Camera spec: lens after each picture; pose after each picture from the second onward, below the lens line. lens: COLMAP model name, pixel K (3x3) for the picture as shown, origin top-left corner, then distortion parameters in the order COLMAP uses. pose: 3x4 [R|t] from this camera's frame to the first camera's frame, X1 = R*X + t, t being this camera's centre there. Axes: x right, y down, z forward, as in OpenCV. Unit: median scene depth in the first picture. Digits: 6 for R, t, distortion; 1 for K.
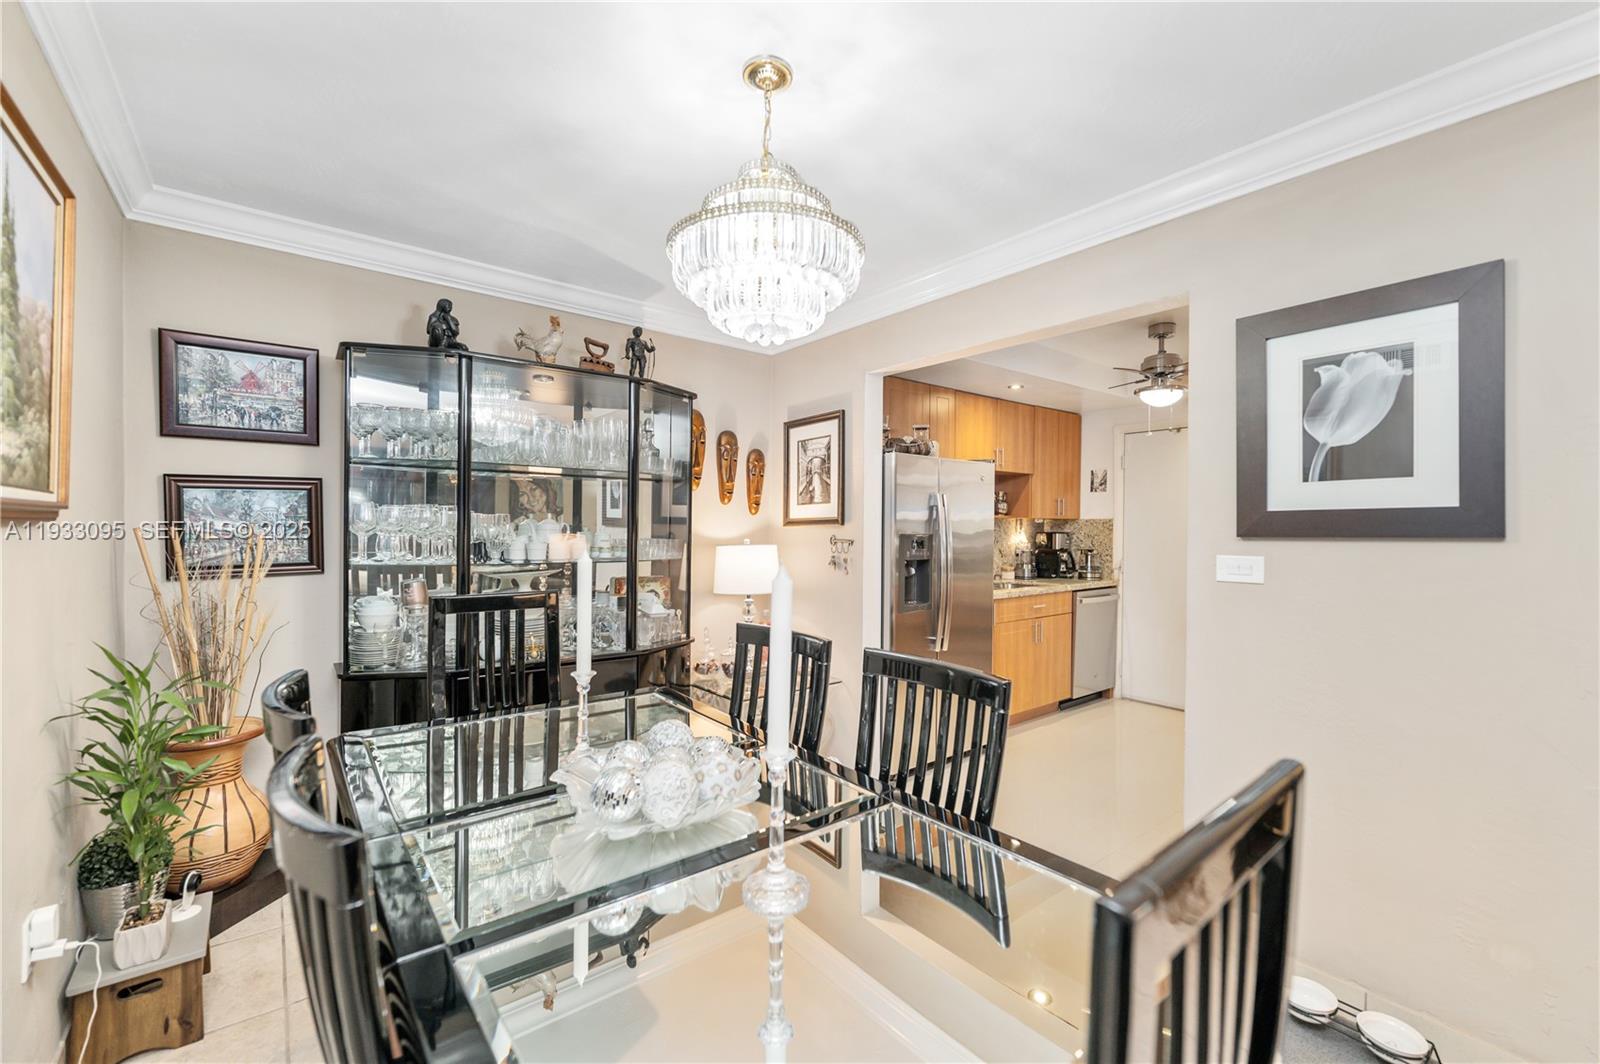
lens RADIAL K [[664.6, 0, 795.0], [0, 664.6, 529.9], [0, 0, 1]] dist [0.000186, -0.000010]
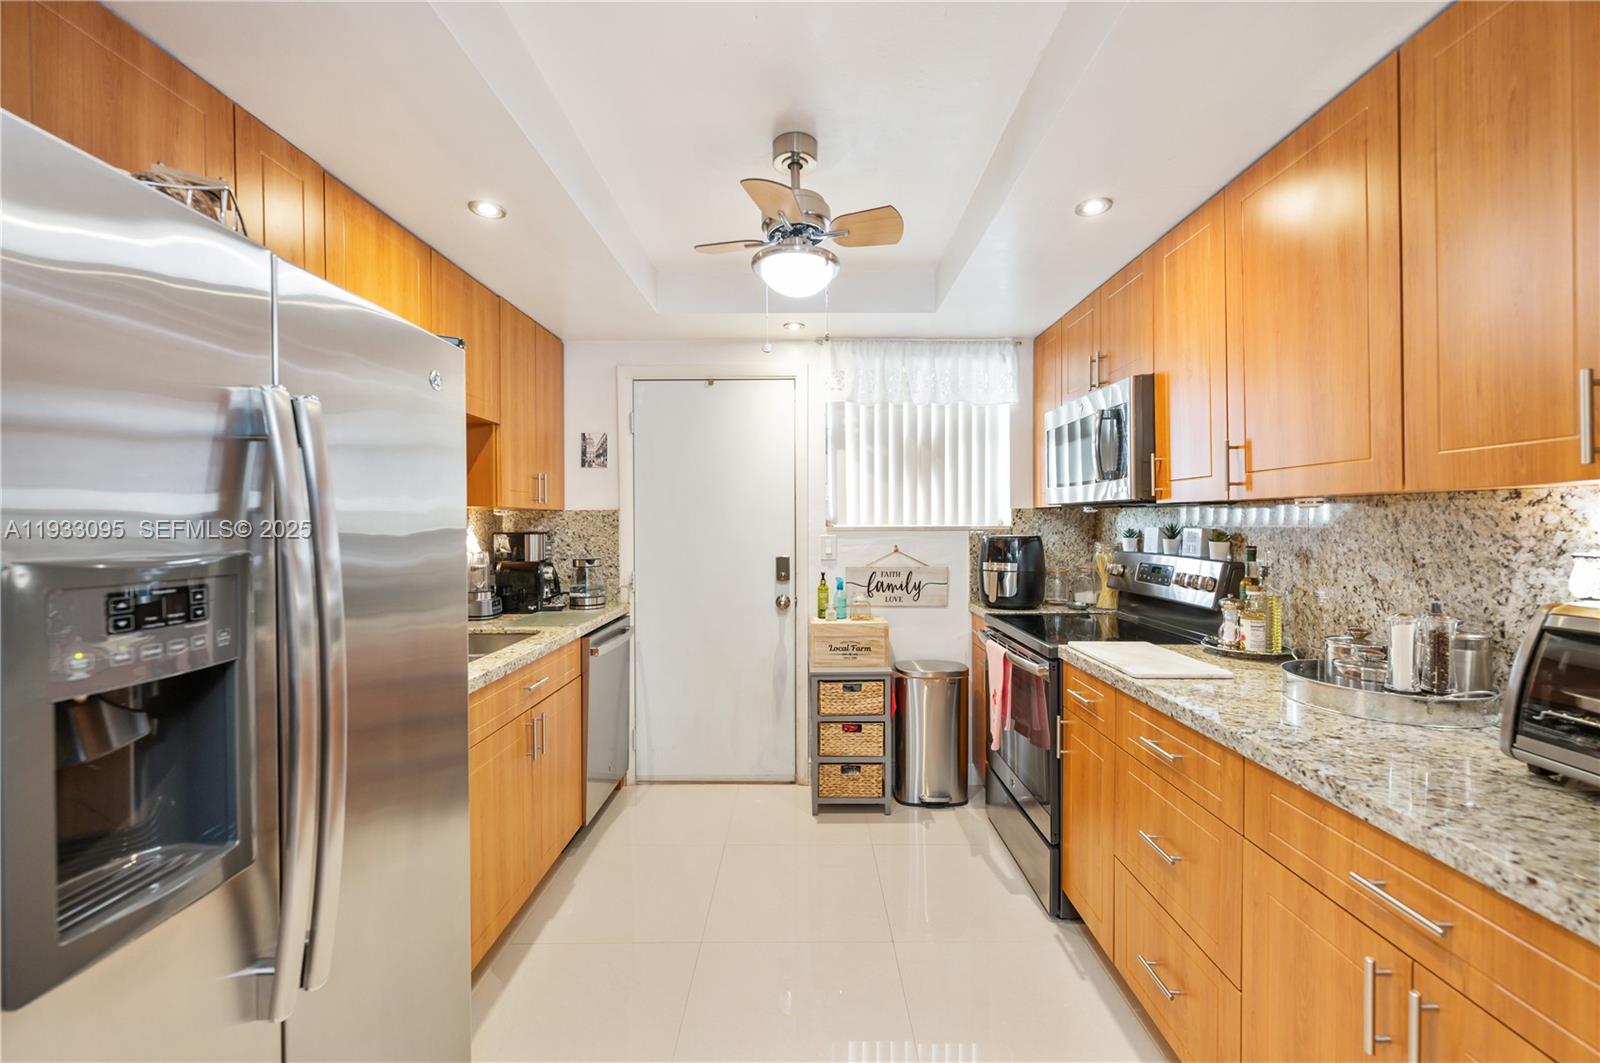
lens RADIAL K [[640.1, 0, 800.5], [0, 640.1, 532.2], [0, 0, 1]] dist [-0.000254, 0.000545]
pose [[0.625053, -0.020149, 0.780322, 0.103693], [0.013369, 0.999796, 0.015108, -0.001984], [-0.780468, 0.000989, 0.625195, 0.476986]]
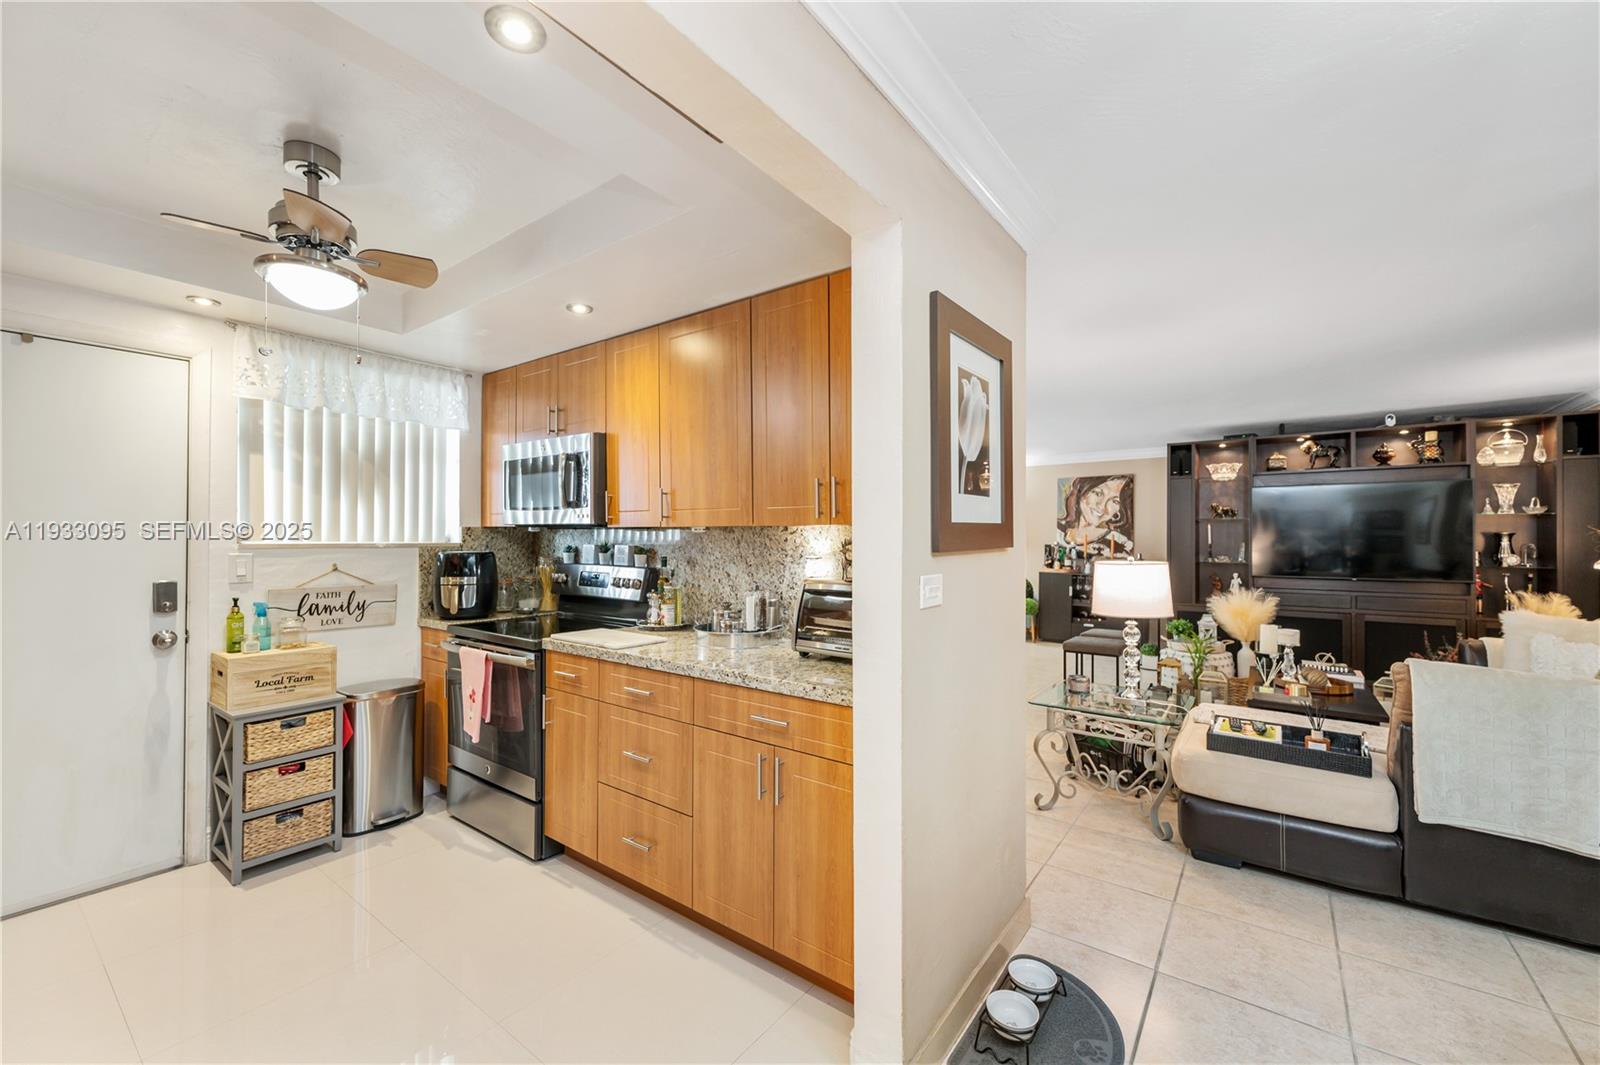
lens RADIAL K [[640.1, 0, 800.3], [0, 640.1, 533.7], [0, 0, 1]] dist [-0.000254, 0.000545]
pose [[-0.259796, 0.000435, 0.965663, -0.023380], [0.001319, 0.999999, -0.000096, -0.005168], [-0.965663, 0.001249, -0.259796, 0.537810]]
